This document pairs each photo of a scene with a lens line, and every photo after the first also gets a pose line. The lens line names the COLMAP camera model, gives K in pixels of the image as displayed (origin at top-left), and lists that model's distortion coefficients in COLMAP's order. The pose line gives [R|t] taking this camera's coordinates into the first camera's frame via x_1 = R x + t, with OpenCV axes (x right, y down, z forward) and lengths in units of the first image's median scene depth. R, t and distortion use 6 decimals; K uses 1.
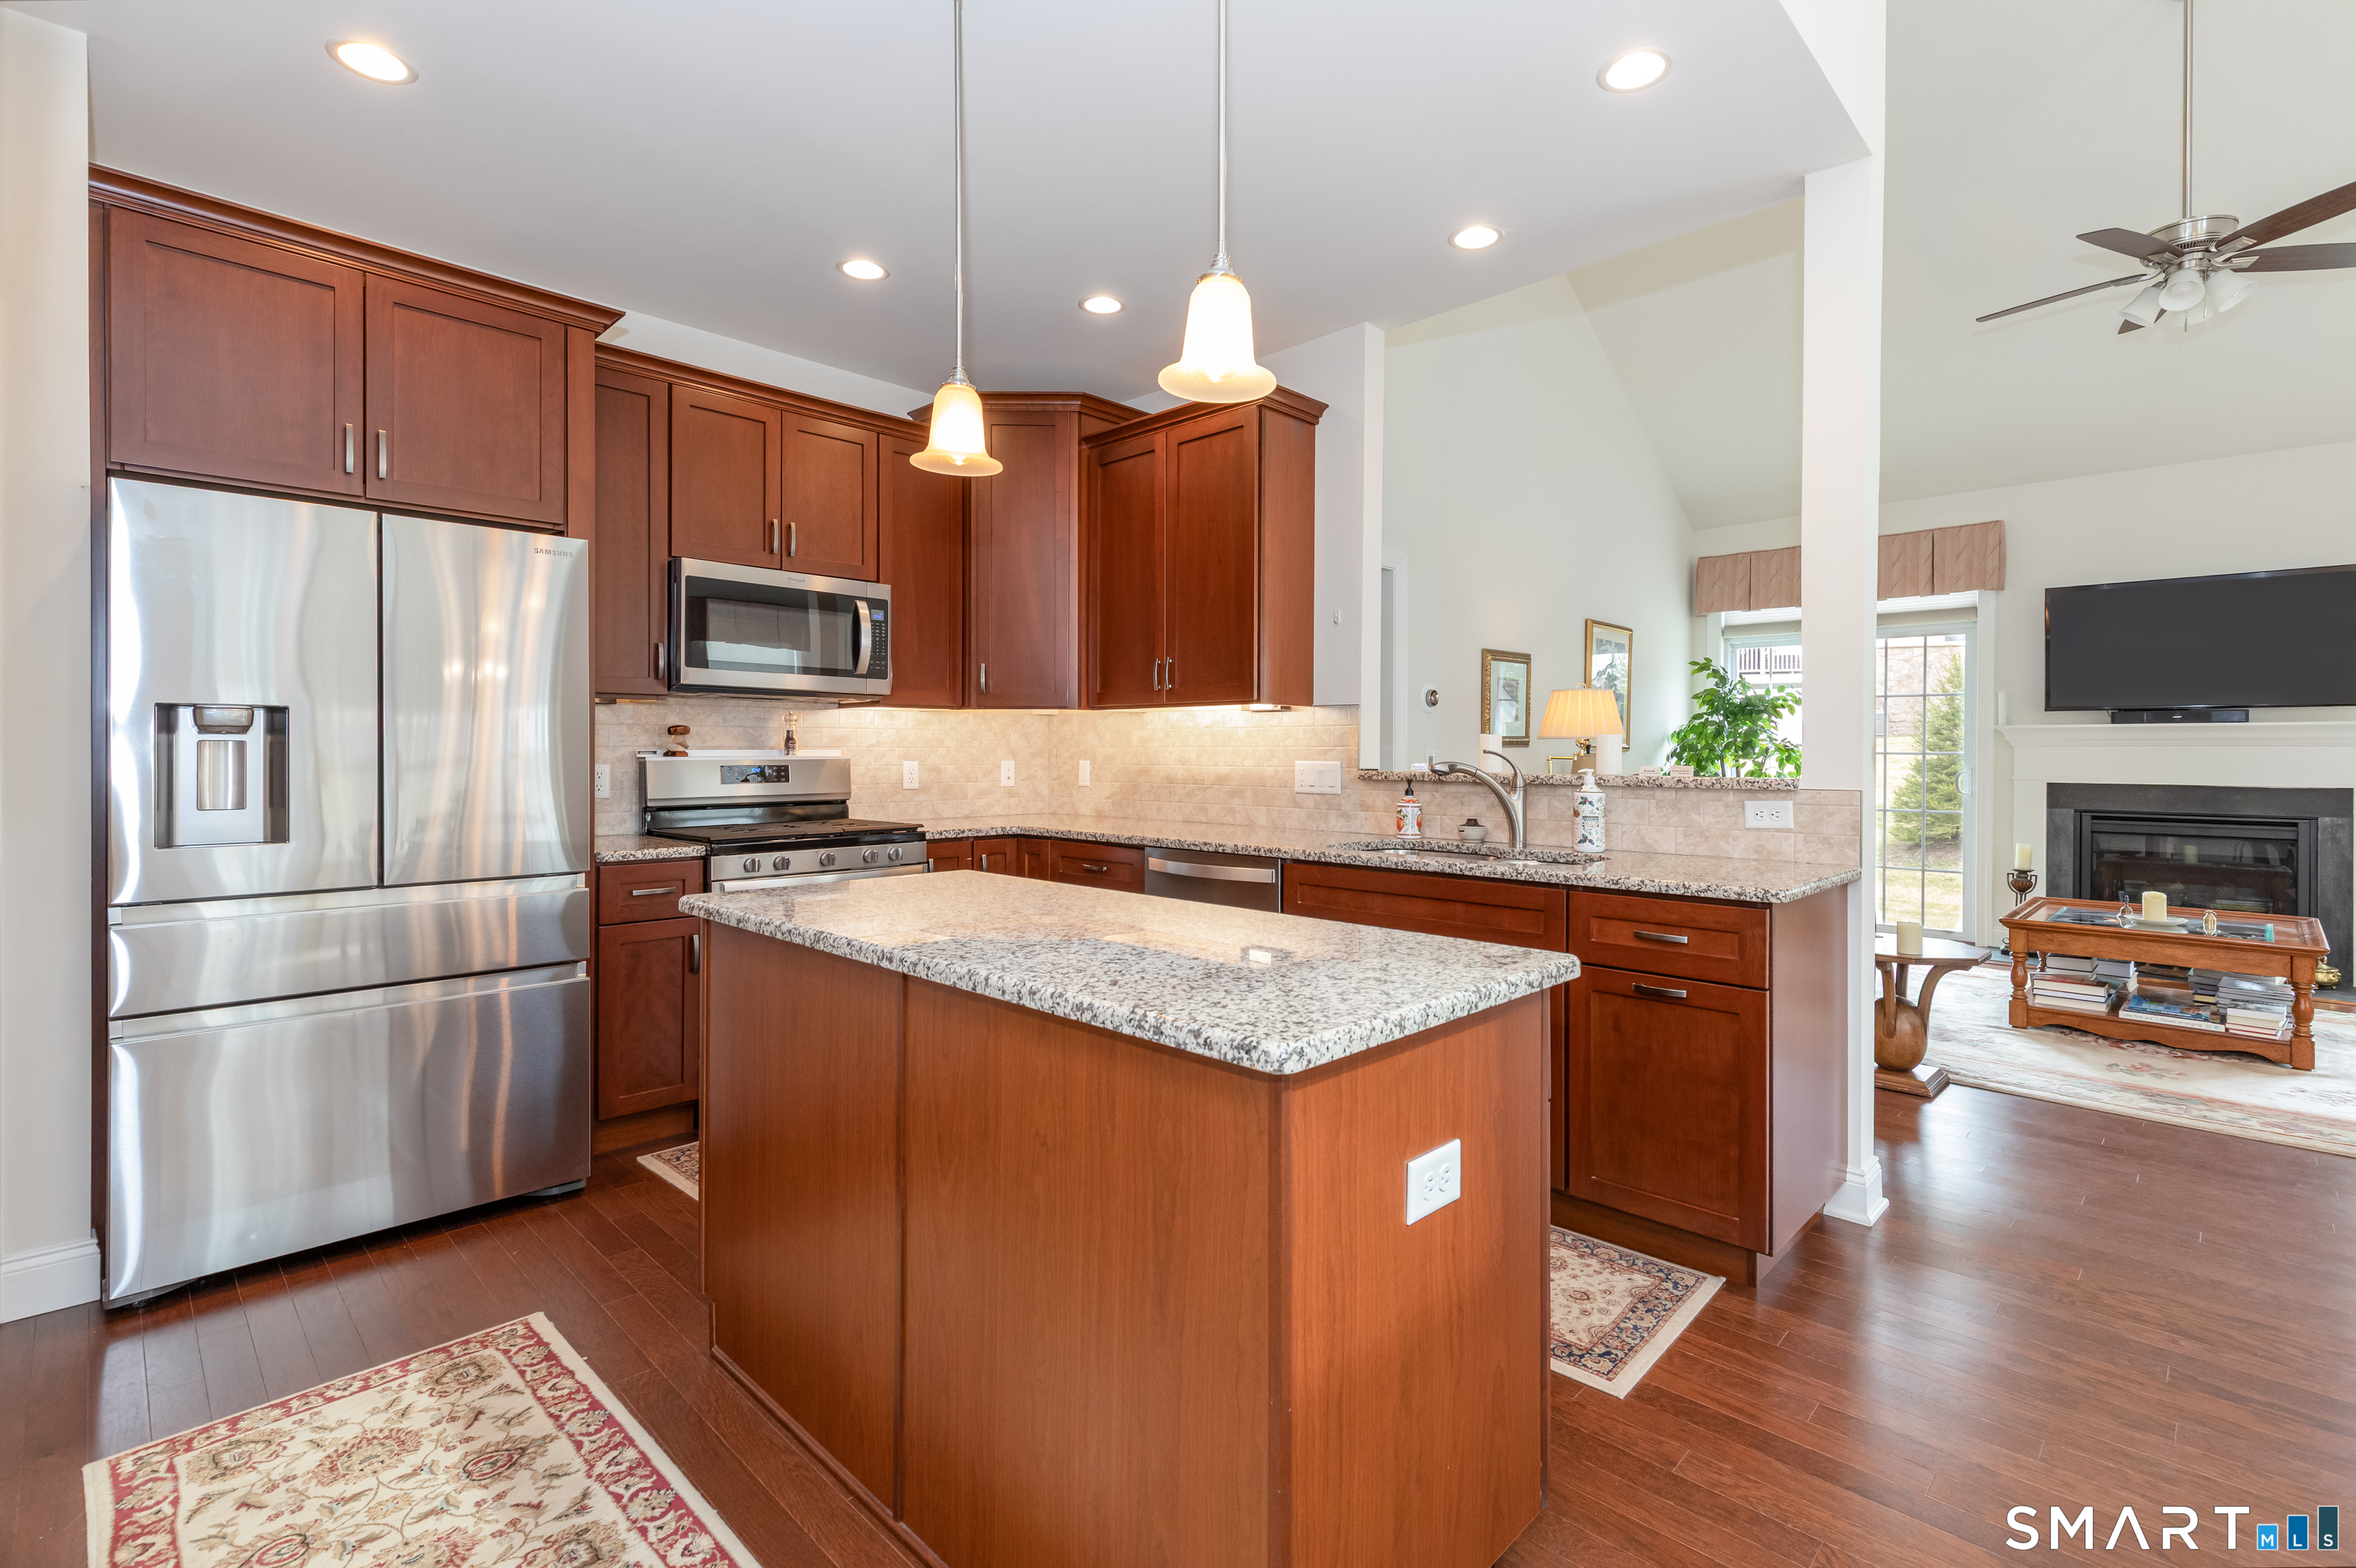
lens RADIAL K [[1067.8, 0, 1184.6], [0, 1067.8, 755.8], [0, 0, 1]] dist [-0.002426, 0.000404]
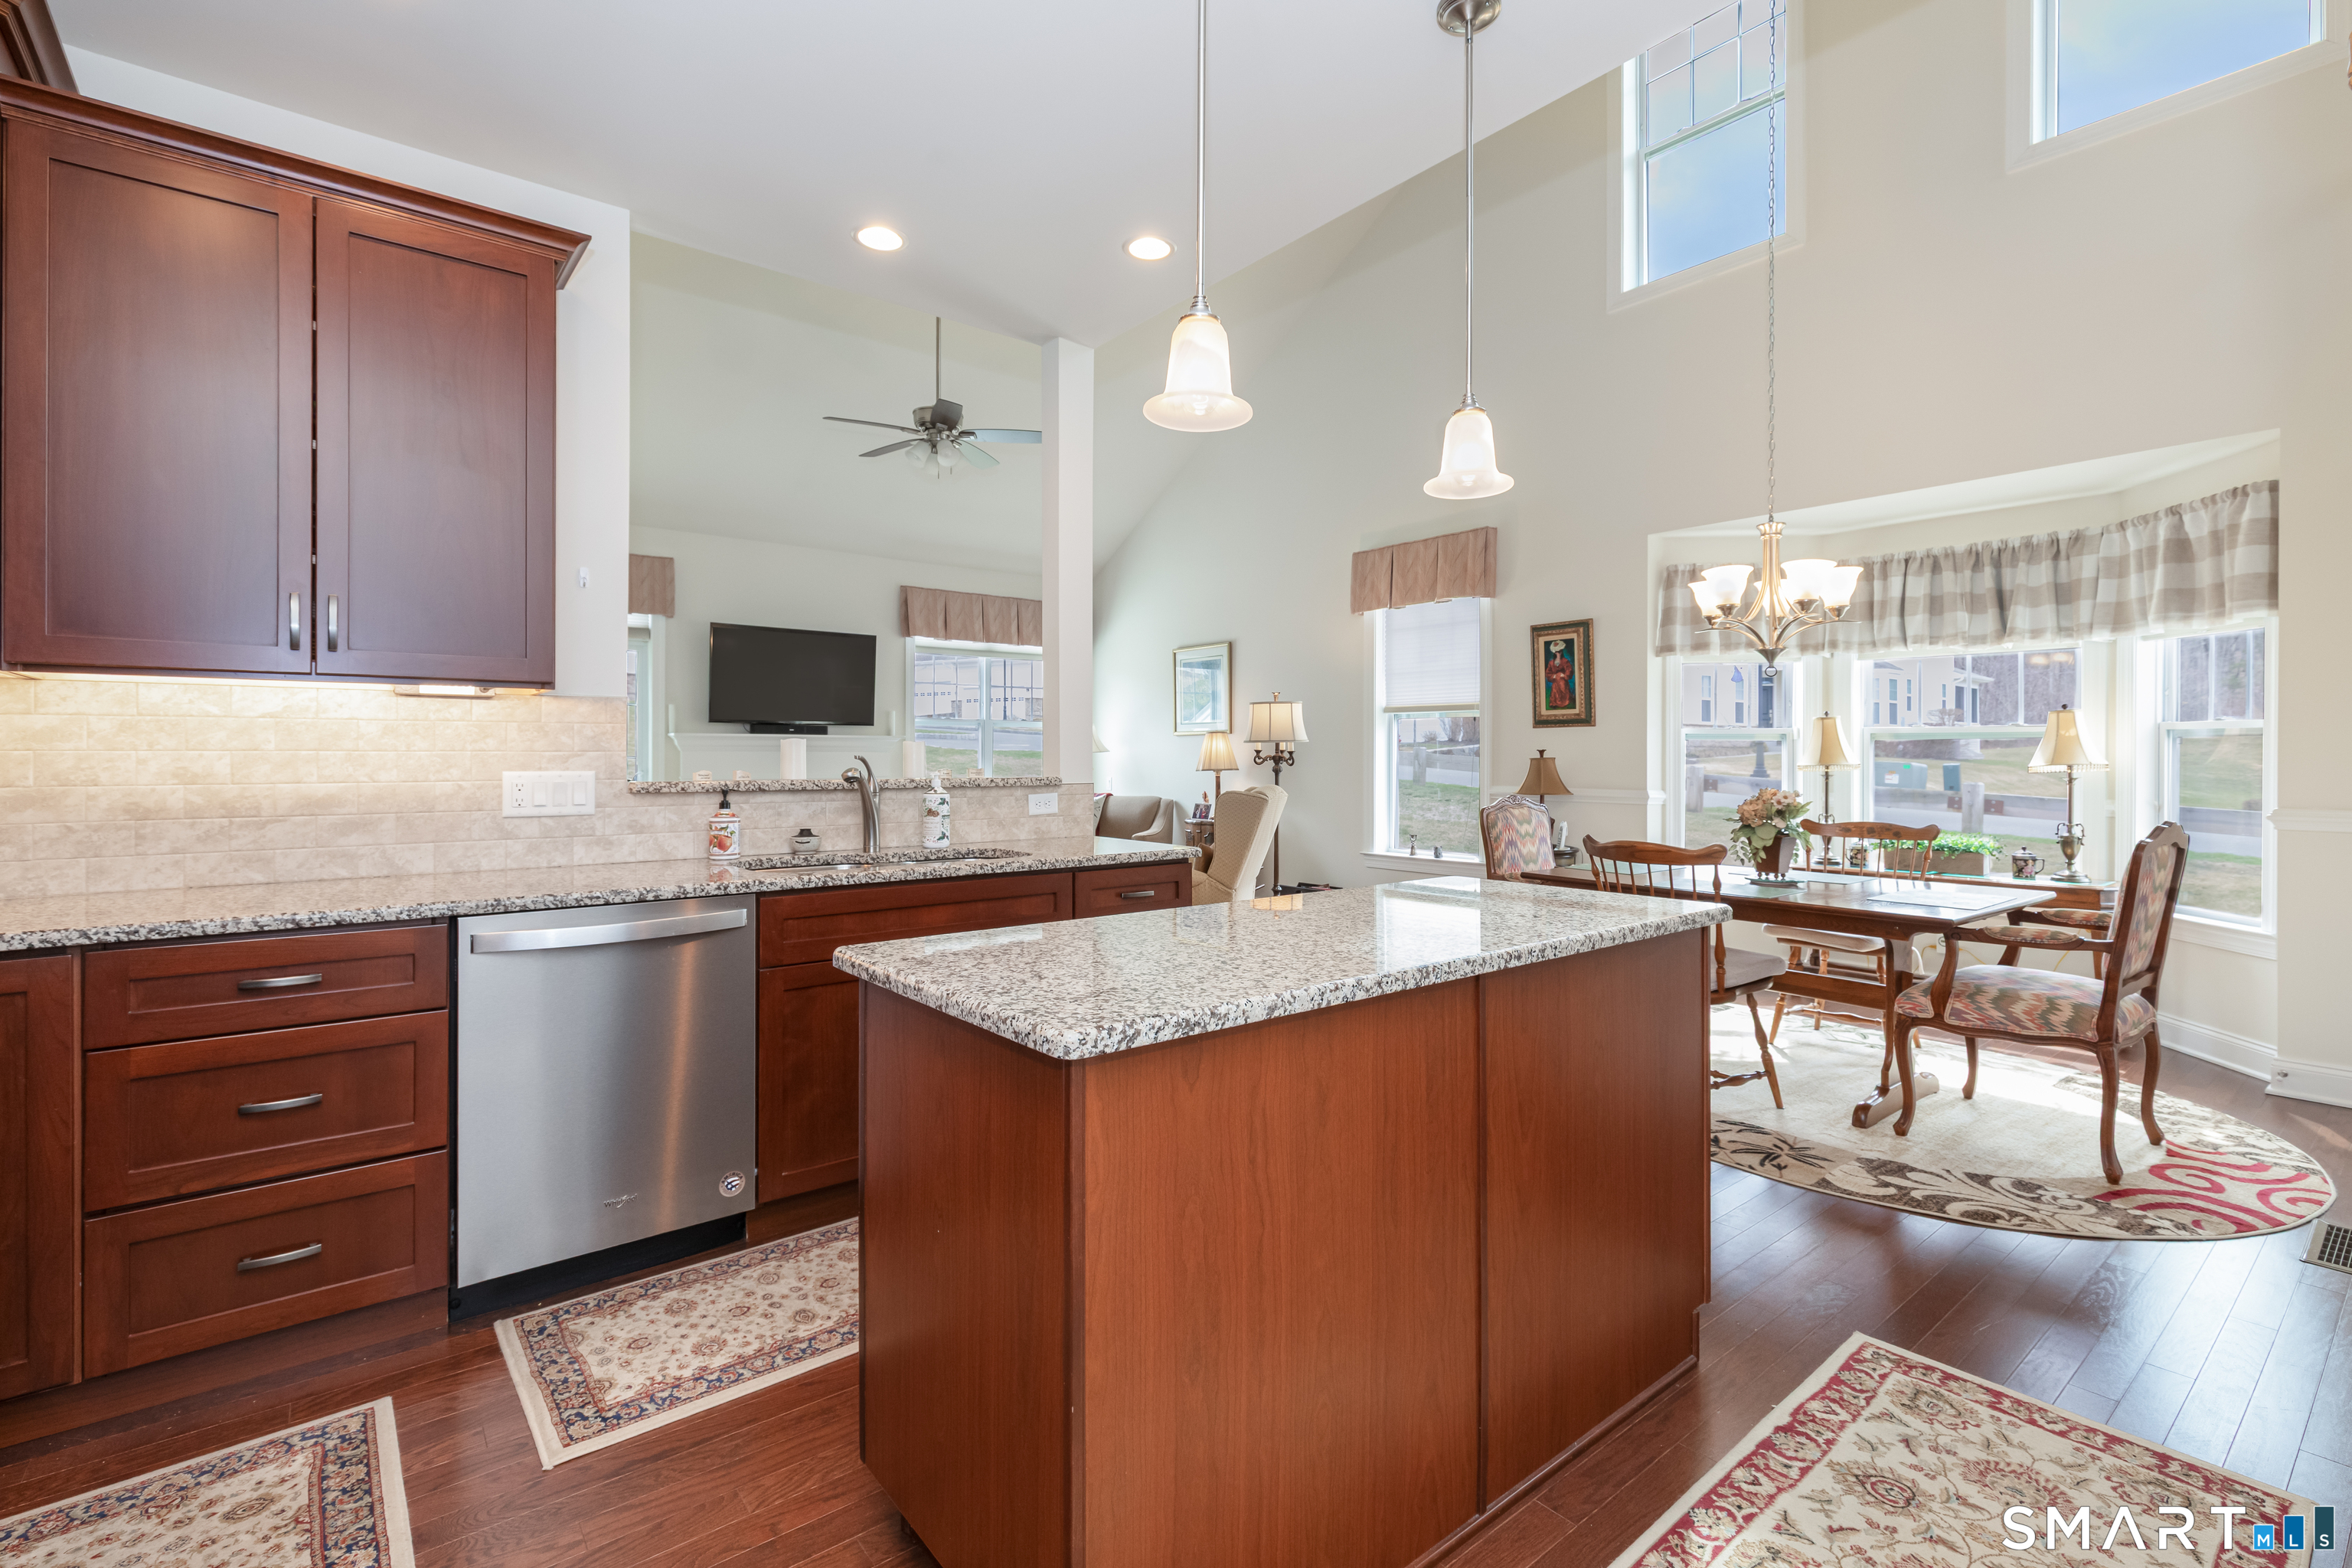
lens RADIAL K [[1082.8, 0, 1189.8], [0, 1082.8, 741.9], [0, 0, 1]] dist [0.013324, 0.000435]
pose [[0.115435, 0.010674, 0.993258, -0.505966], [0.006553, 0.999912, -0.011507, -0.003088], [-0.993293, 0.007837, 0.115355, 0.442887]]
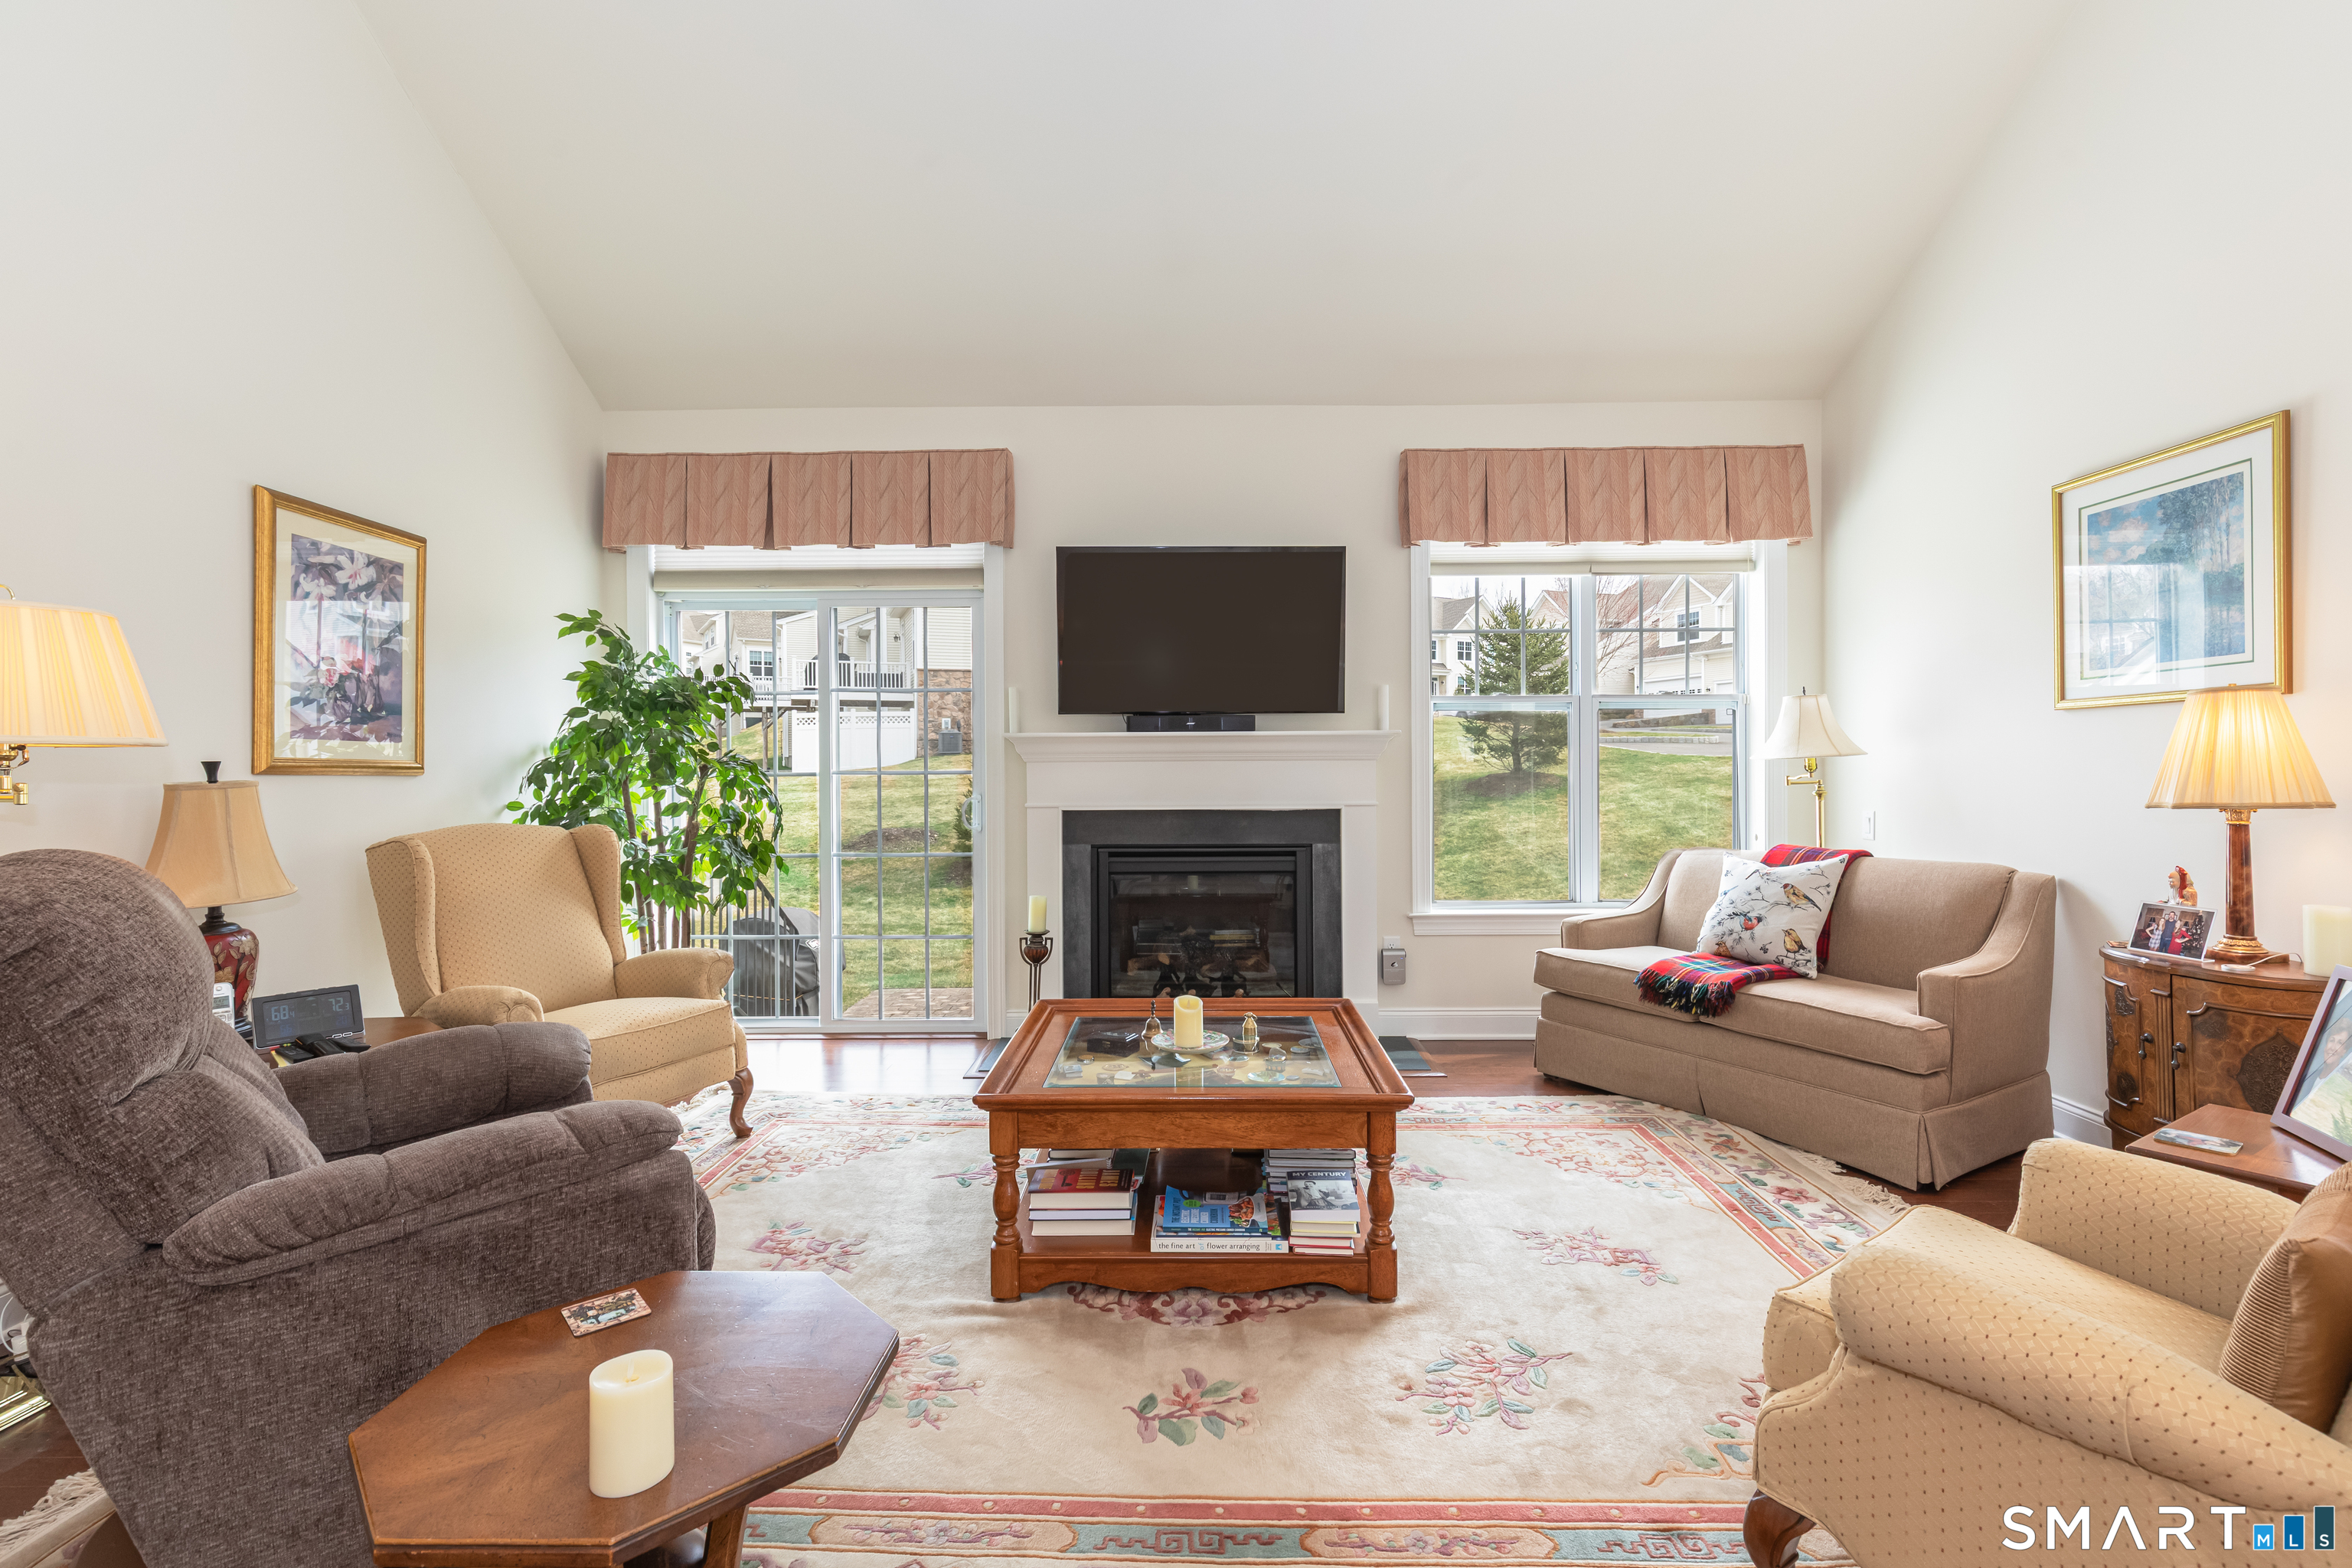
lens RADIAL K [[1052.9, 0, 1176.0], [0, 1052.9, 784.0], [0, 0, 1]] dist [0.017166, -0.012780]
pose [[0.719115, -0.017375, 0.694673, 0.509811], [0.012123, 0.999849, 0.012459, -0.002434], [-0.694785, -0.000538, 0.719217, 0.596896]]
